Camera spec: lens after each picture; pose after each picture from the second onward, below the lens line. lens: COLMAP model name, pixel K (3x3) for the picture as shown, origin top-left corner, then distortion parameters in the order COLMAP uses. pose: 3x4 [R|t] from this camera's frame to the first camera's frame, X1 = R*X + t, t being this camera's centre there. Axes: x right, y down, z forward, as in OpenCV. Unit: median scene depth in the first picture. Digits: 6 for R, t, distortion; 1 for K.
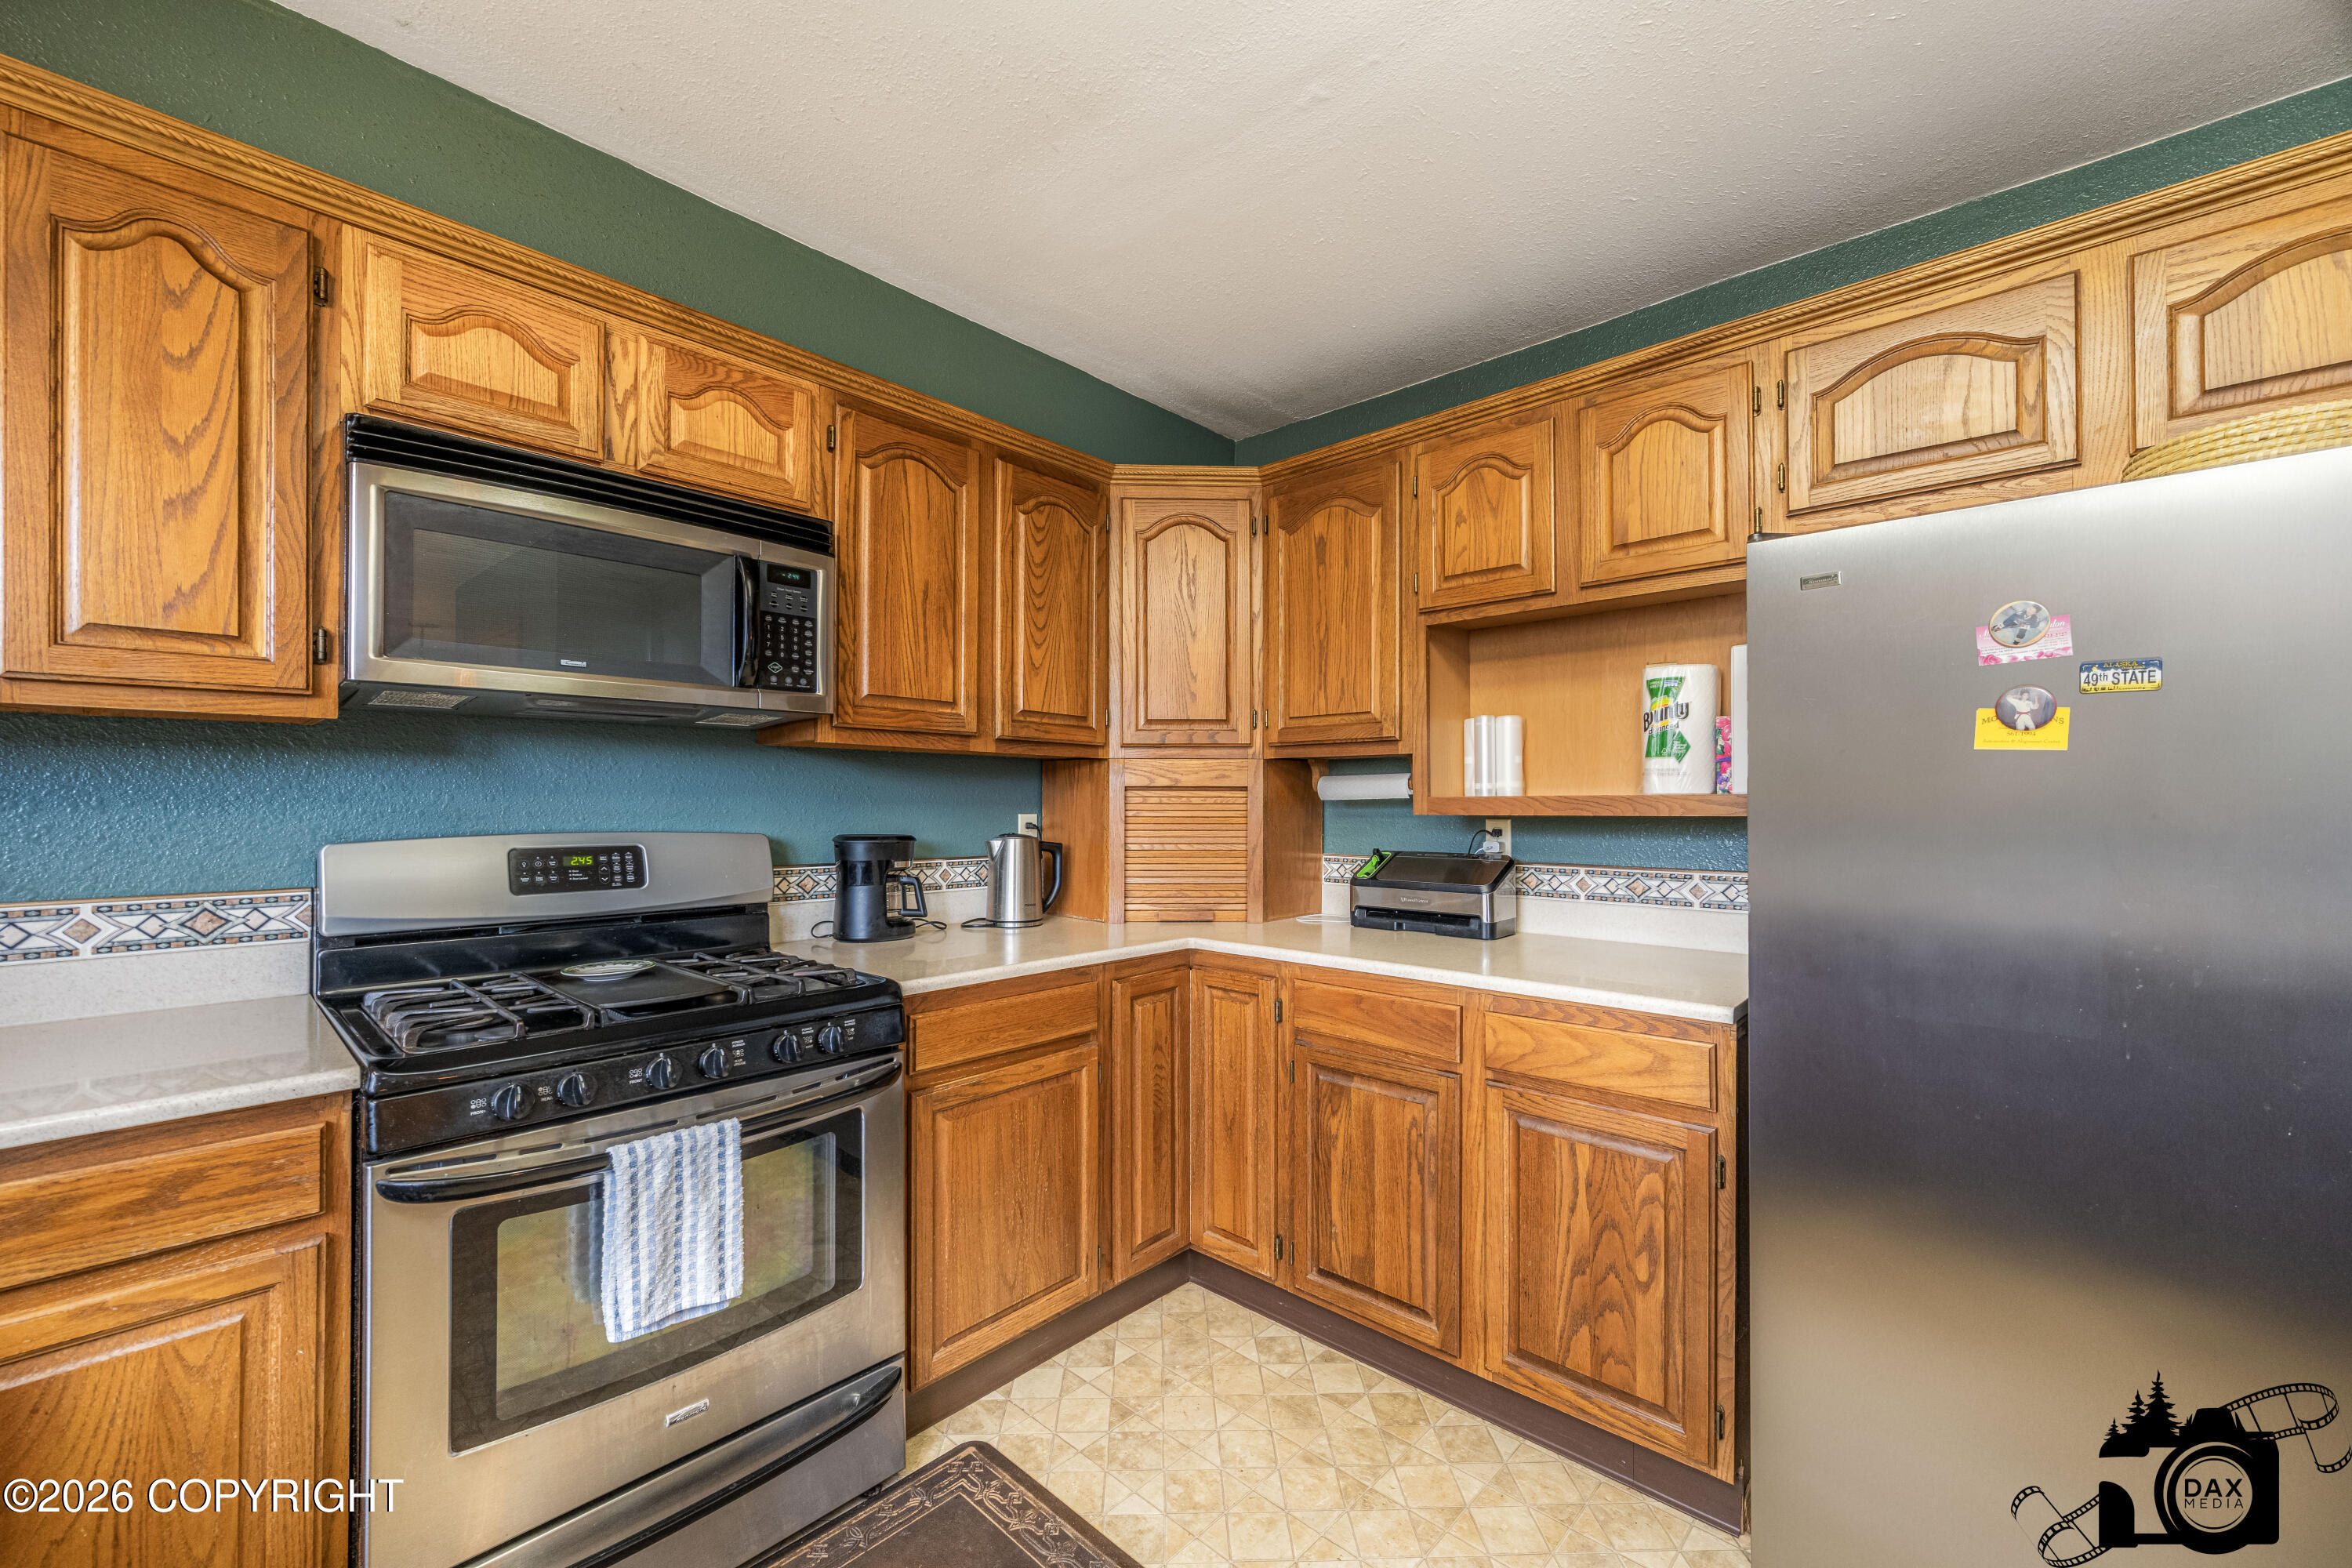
lens RADIAL K [[929.2, 0, 1177.8], [0, 929.2, 792.7], [0, 0, 1]] dist [-0.002257, -0.000412]
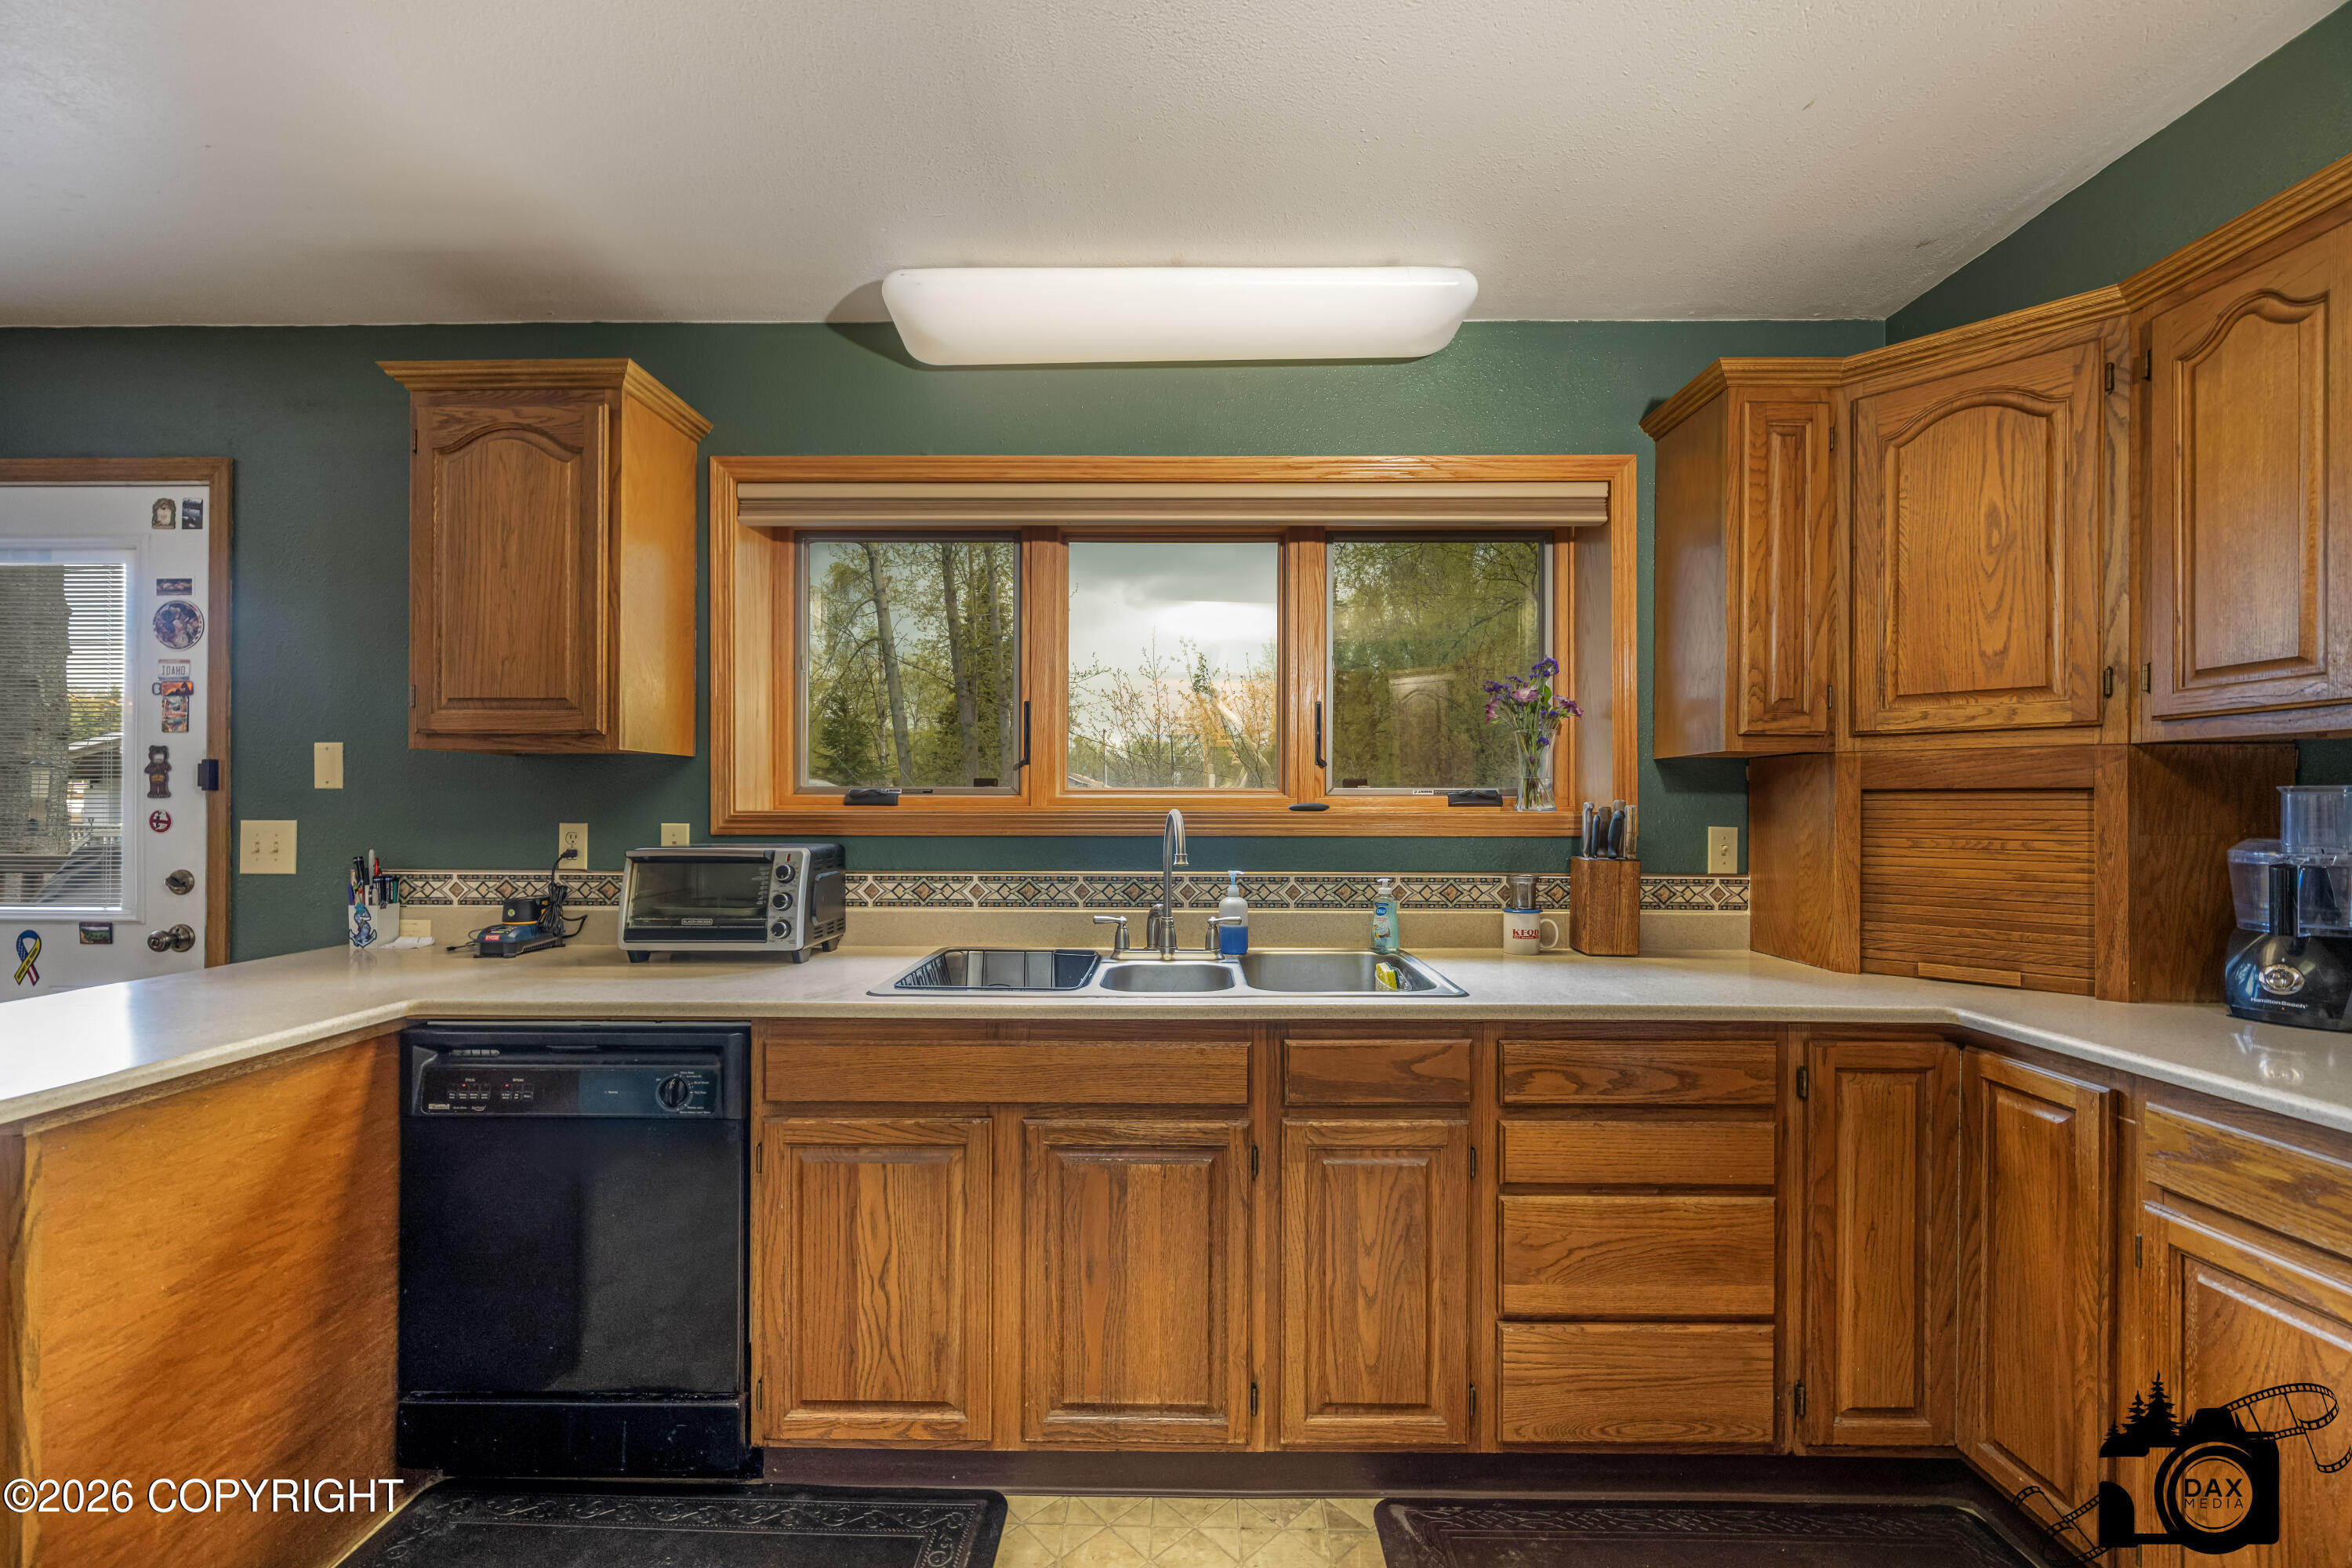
lens RADIAL K [[929.2, 0, 1164.3], [0, 929.2, 800.3], [0, 0, 1]] dist [-0.002257, -0.000412]
pose [[-0.750684, 0.005225, -0.660641, 0.355103], [0.005261, 0.999984, 0.001930, -0.016838], [0.660641, -0.002027, -0.750700, 0.548776]]
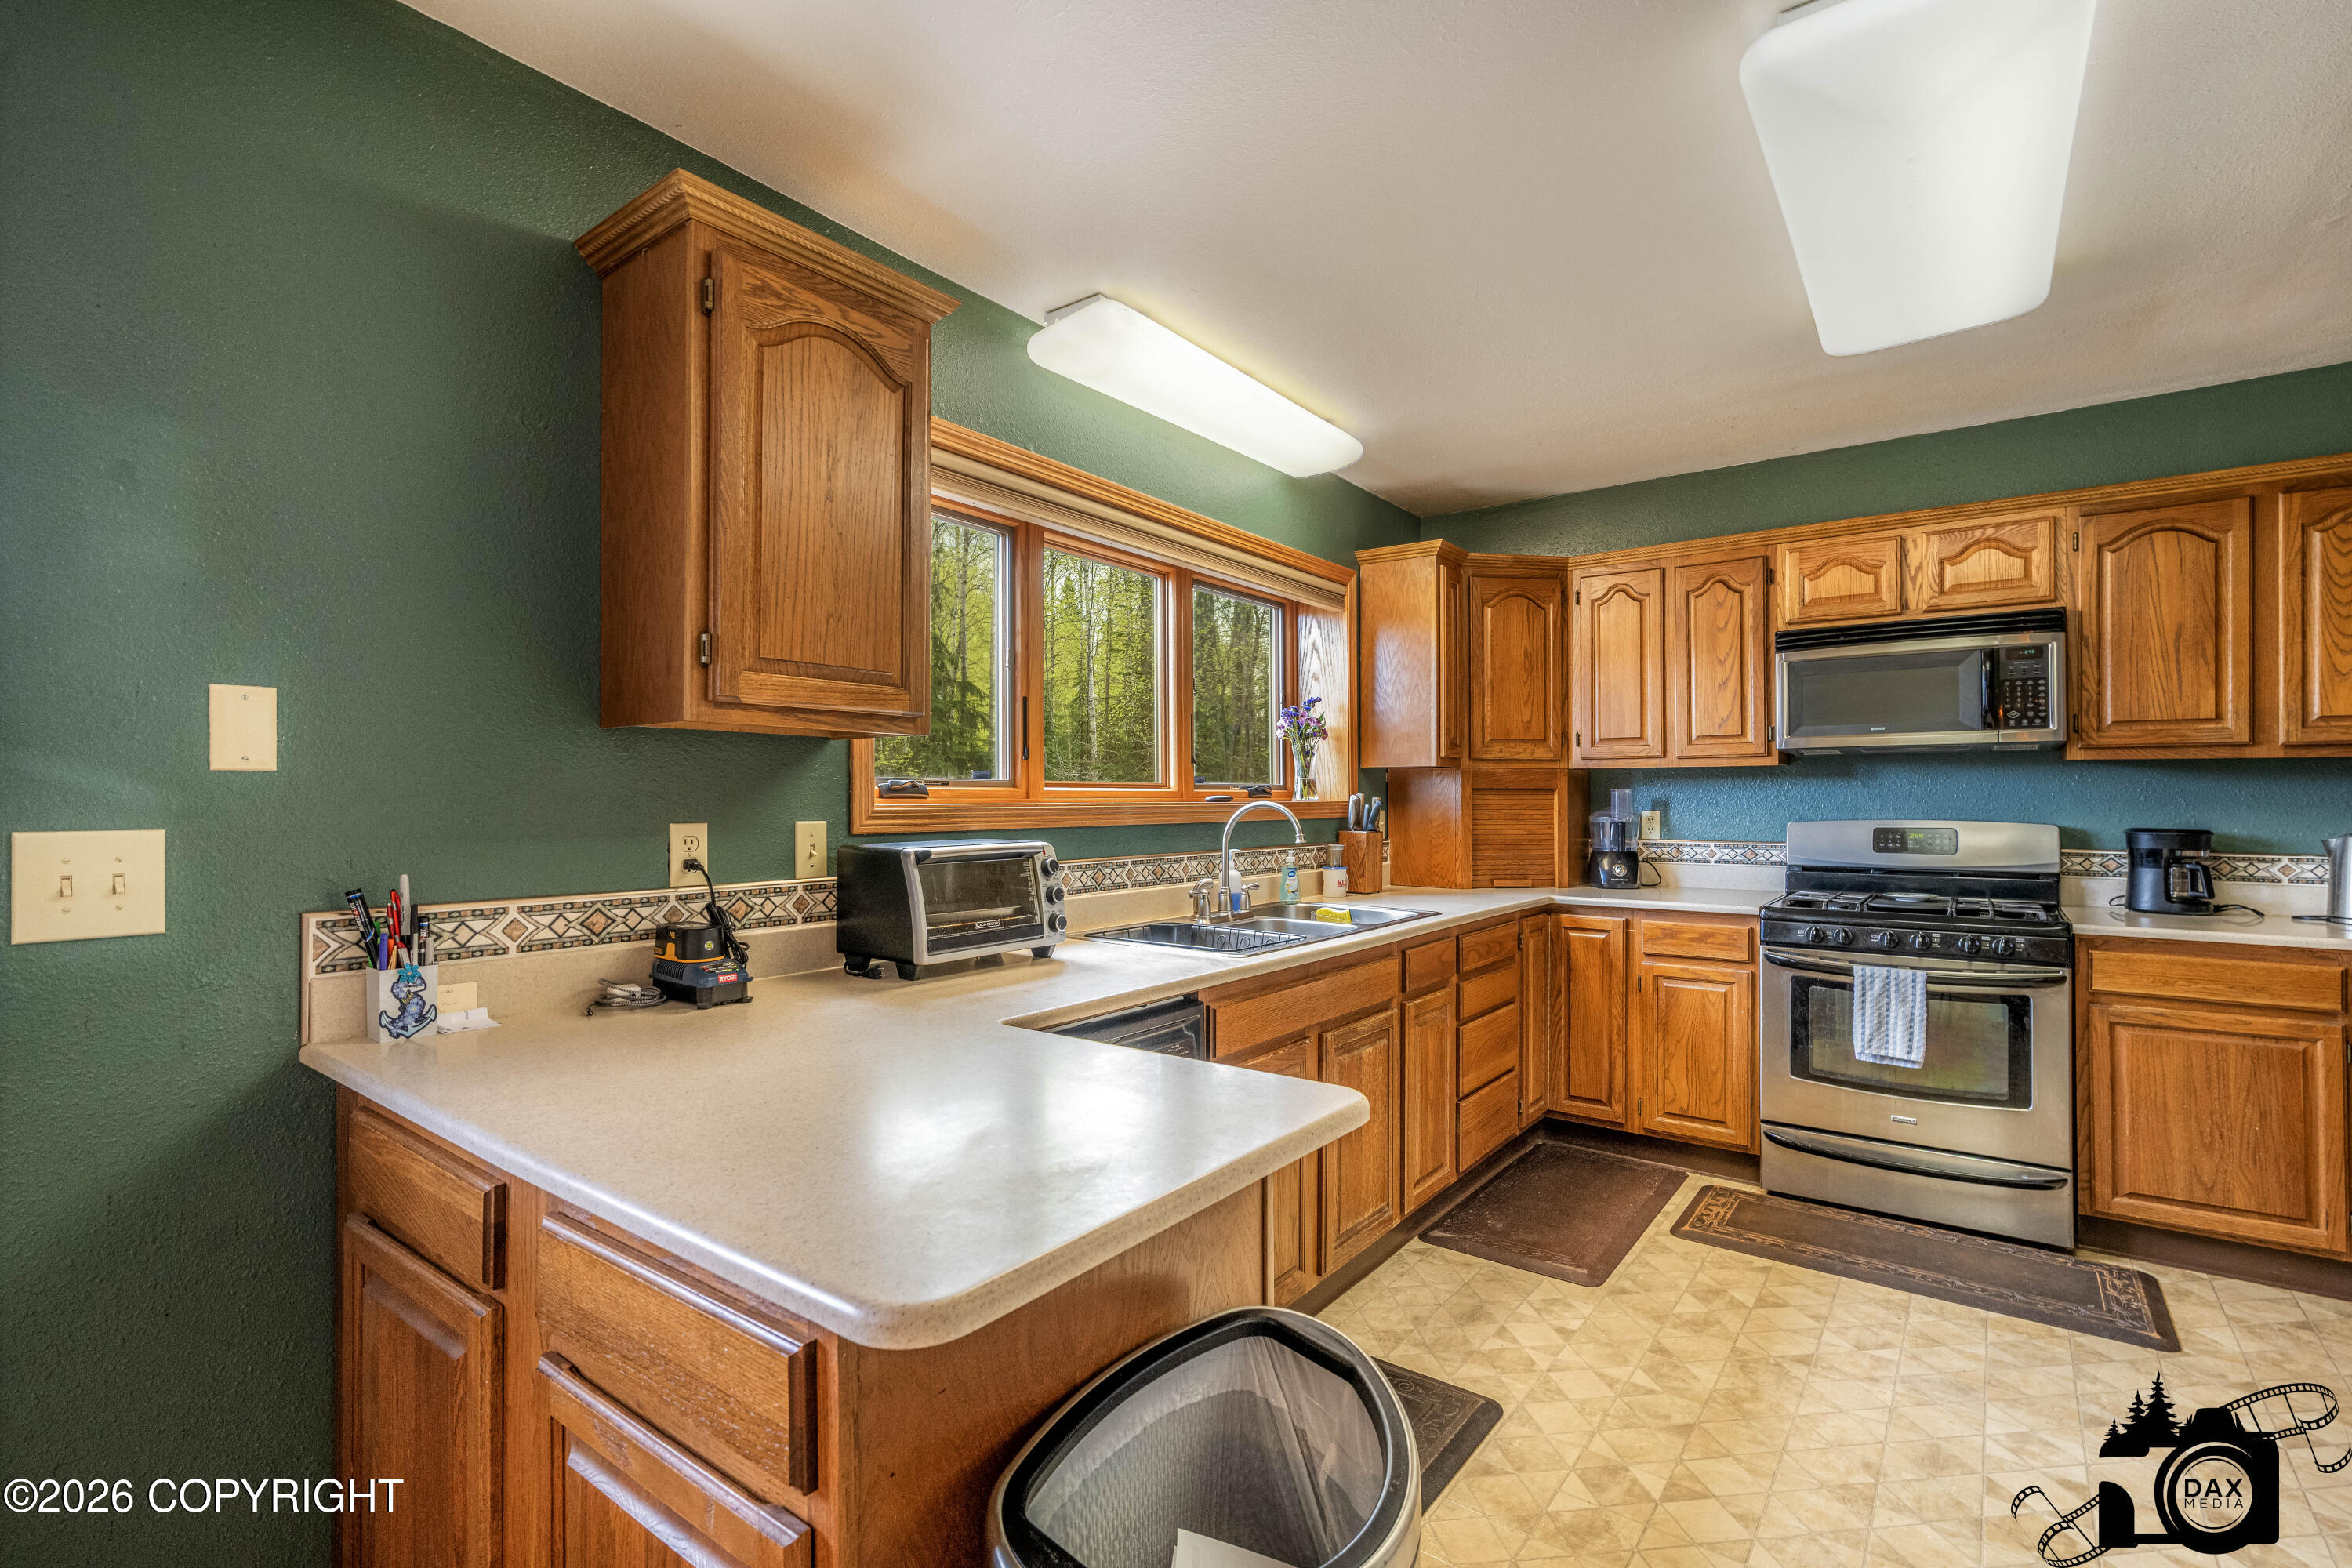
lens RADIAL K [[1085.4, 0, 1160.5], [0, 1085.4, 794.1], [0, 0, 1]] dist [0.007479, -0.001908]
pose [[0.086082, -0.006943, -0.996264, 1.271868], [0.010171, 0.999930, -0.006090, -0.006489], [0.996236, -0.009609, 0.086147, -0.577772]]
